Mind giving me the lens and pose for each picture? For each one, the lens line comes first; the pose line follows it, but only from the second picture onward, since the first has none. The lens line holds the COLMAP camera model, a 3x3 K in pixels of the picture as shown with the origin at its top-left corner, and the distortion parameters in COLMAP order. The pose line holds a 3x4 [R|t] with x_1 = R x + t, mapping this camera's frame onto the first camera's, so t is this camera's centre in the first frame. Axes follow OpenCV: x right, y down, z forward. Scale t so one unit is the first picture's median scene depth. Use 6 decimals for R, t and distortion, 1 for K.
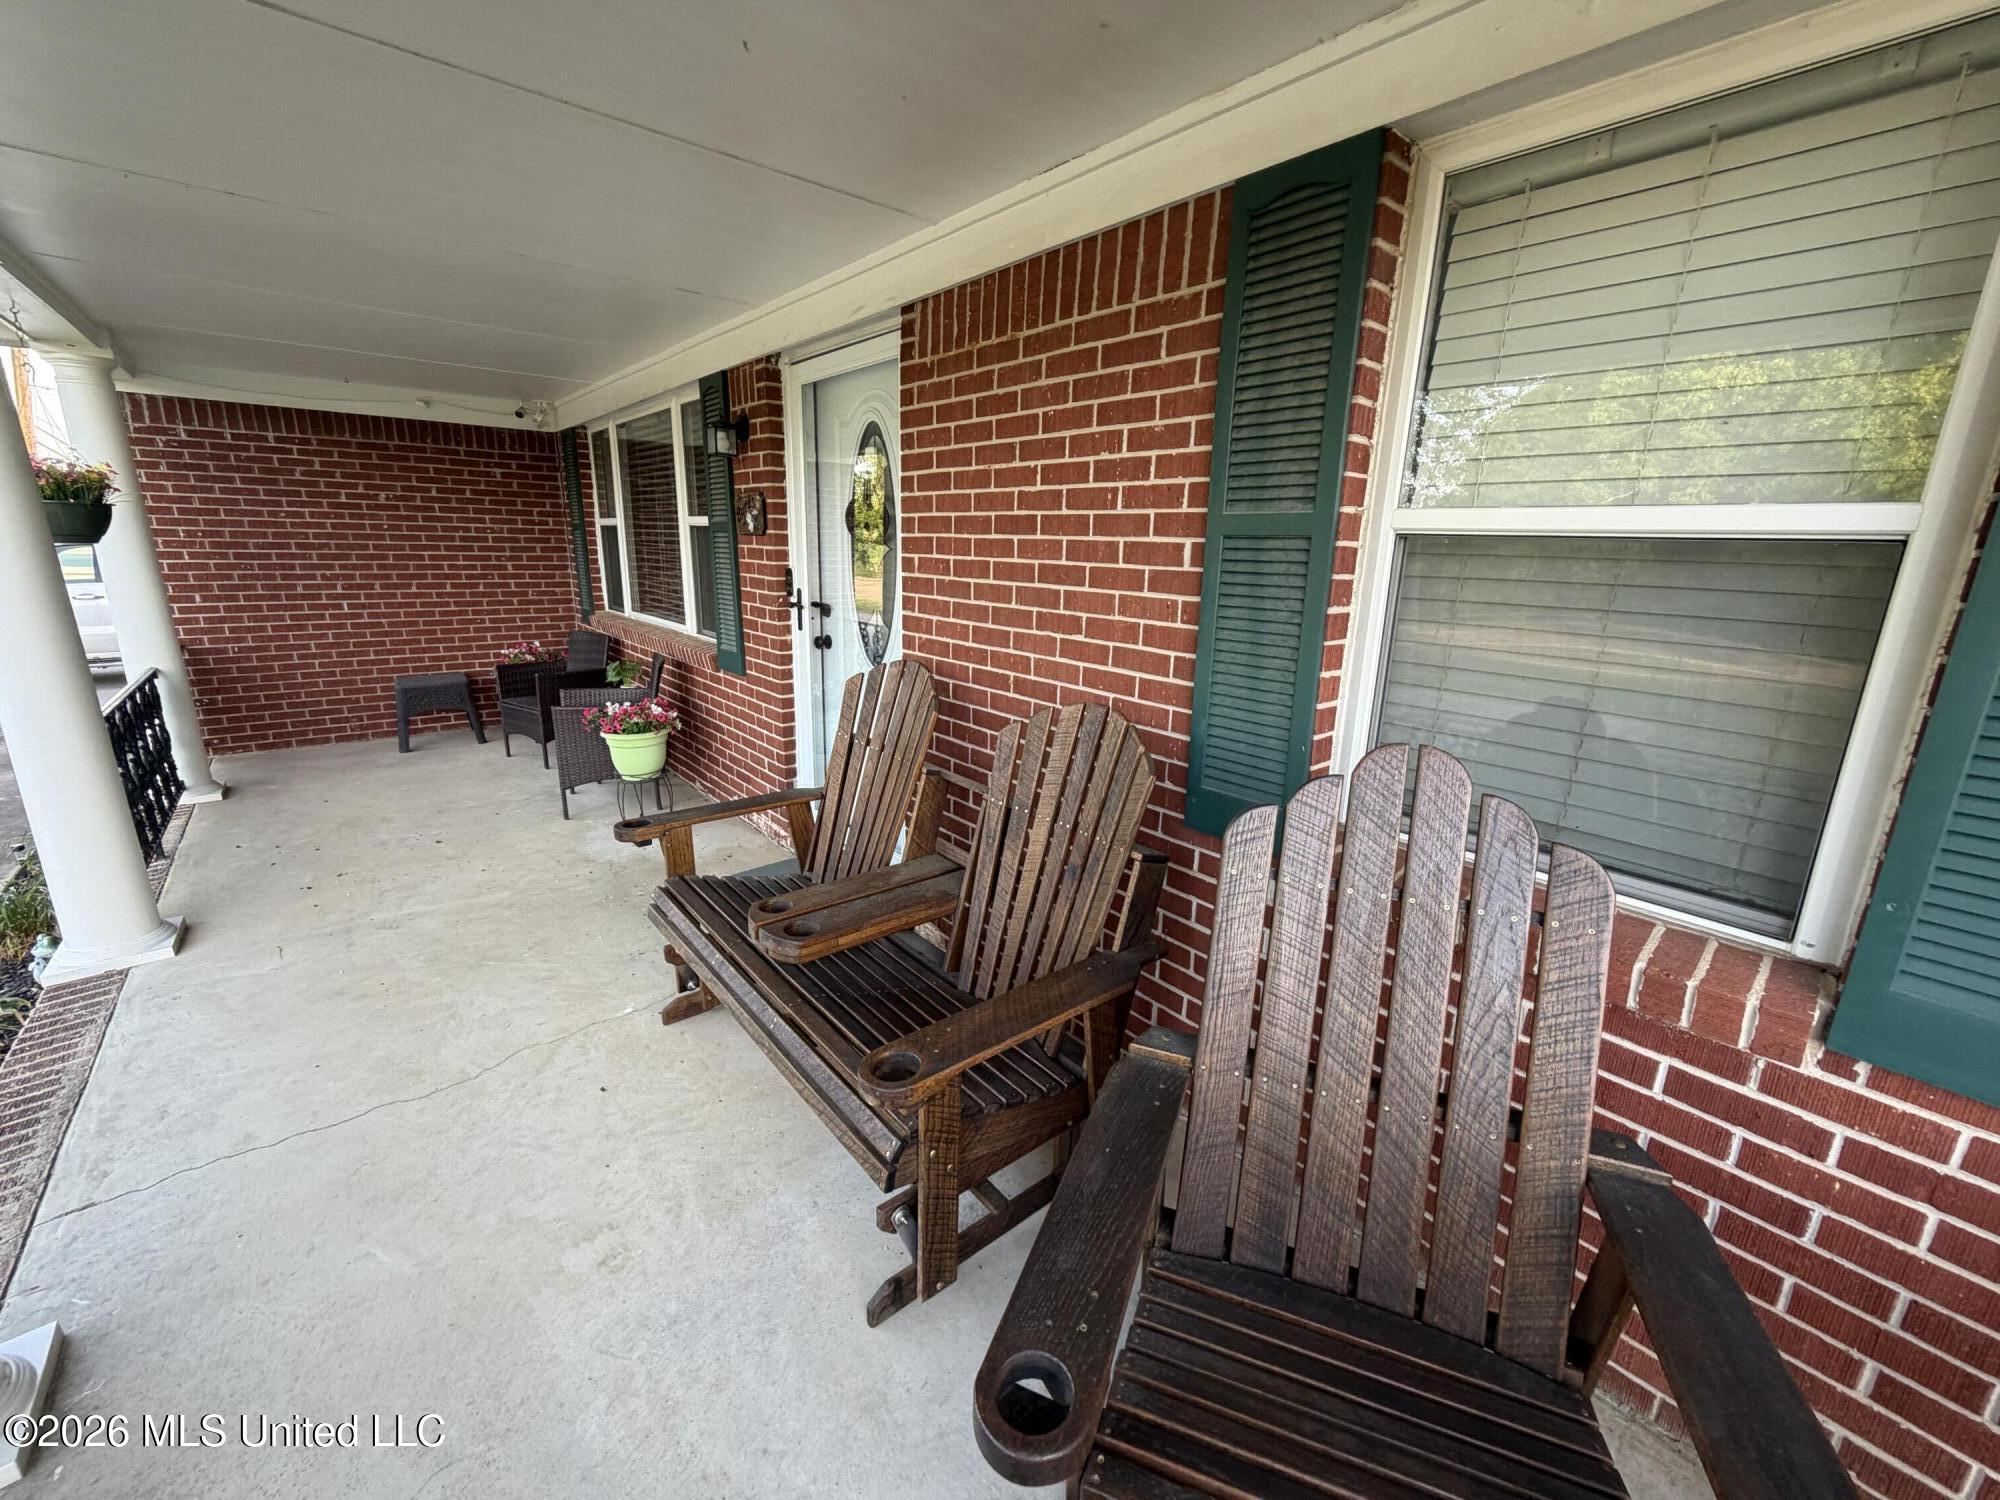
lens RADIAL K [[800.2, 0, 1003.4], [0, 800.2, 746.8], [0, 0, 1]] dist [-0.000721, 0.000082]
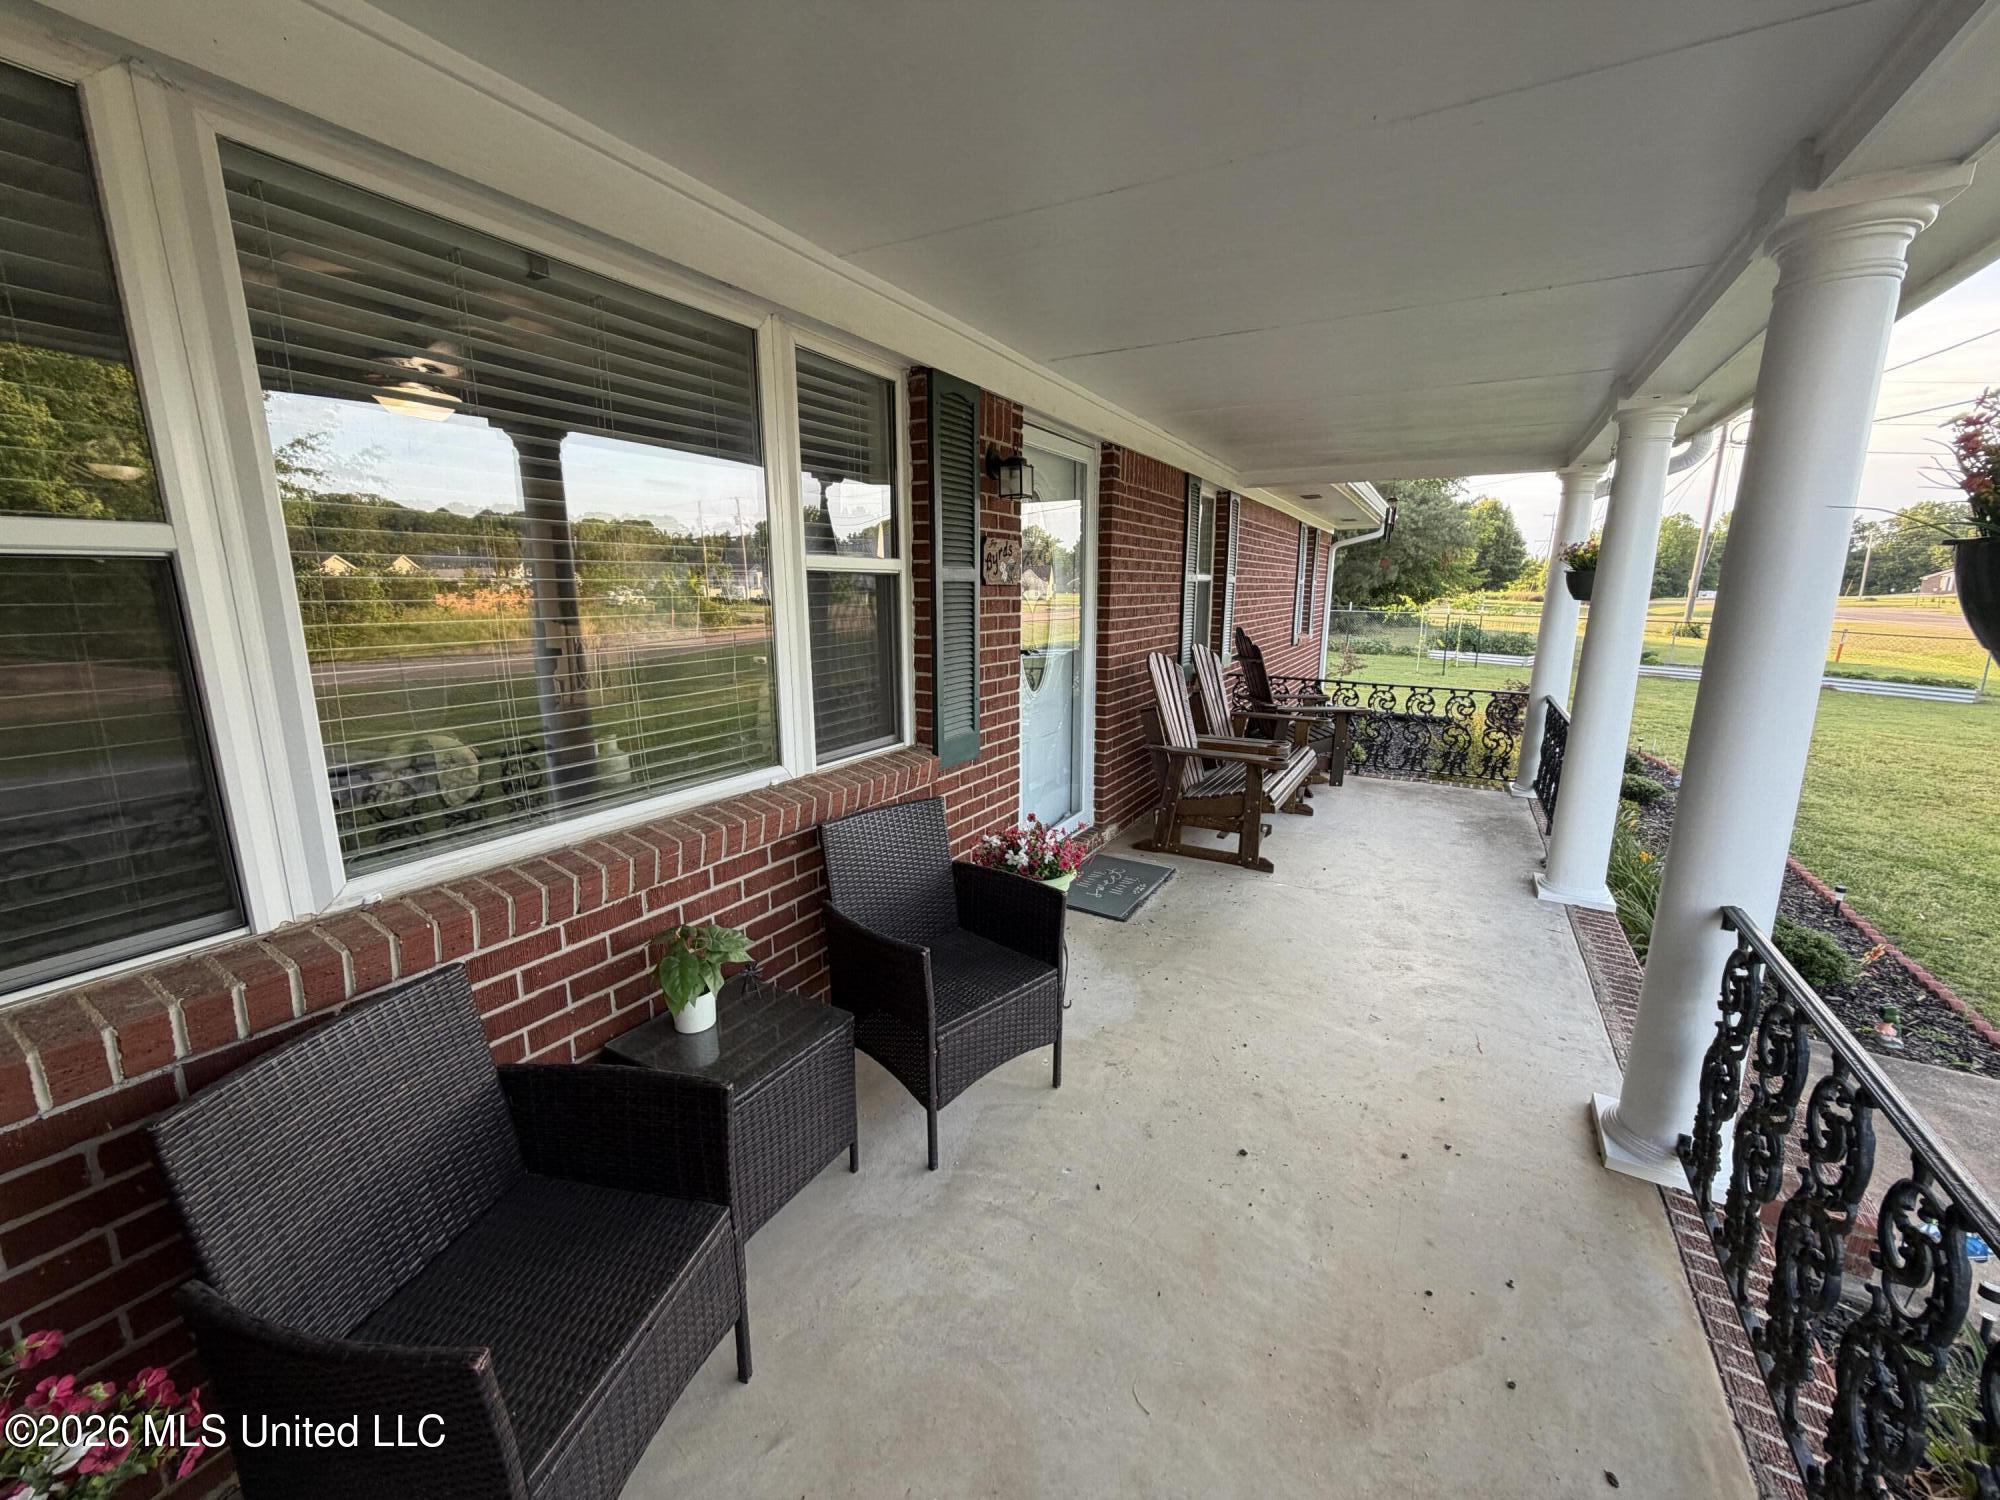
lens RADIAL K [[800.2, 0, 1003.4], [0, 800.2, 746.8], [0, 0, 1]] dist [-0.000721, 0.000082]
pose [[-0.350652, -0.222257, 0.909750, -0.896271], [0.214121, 0.926672, 0.308921, -0.288070], [-0.911699, 0.303120, -0.277349, 1.004048]]
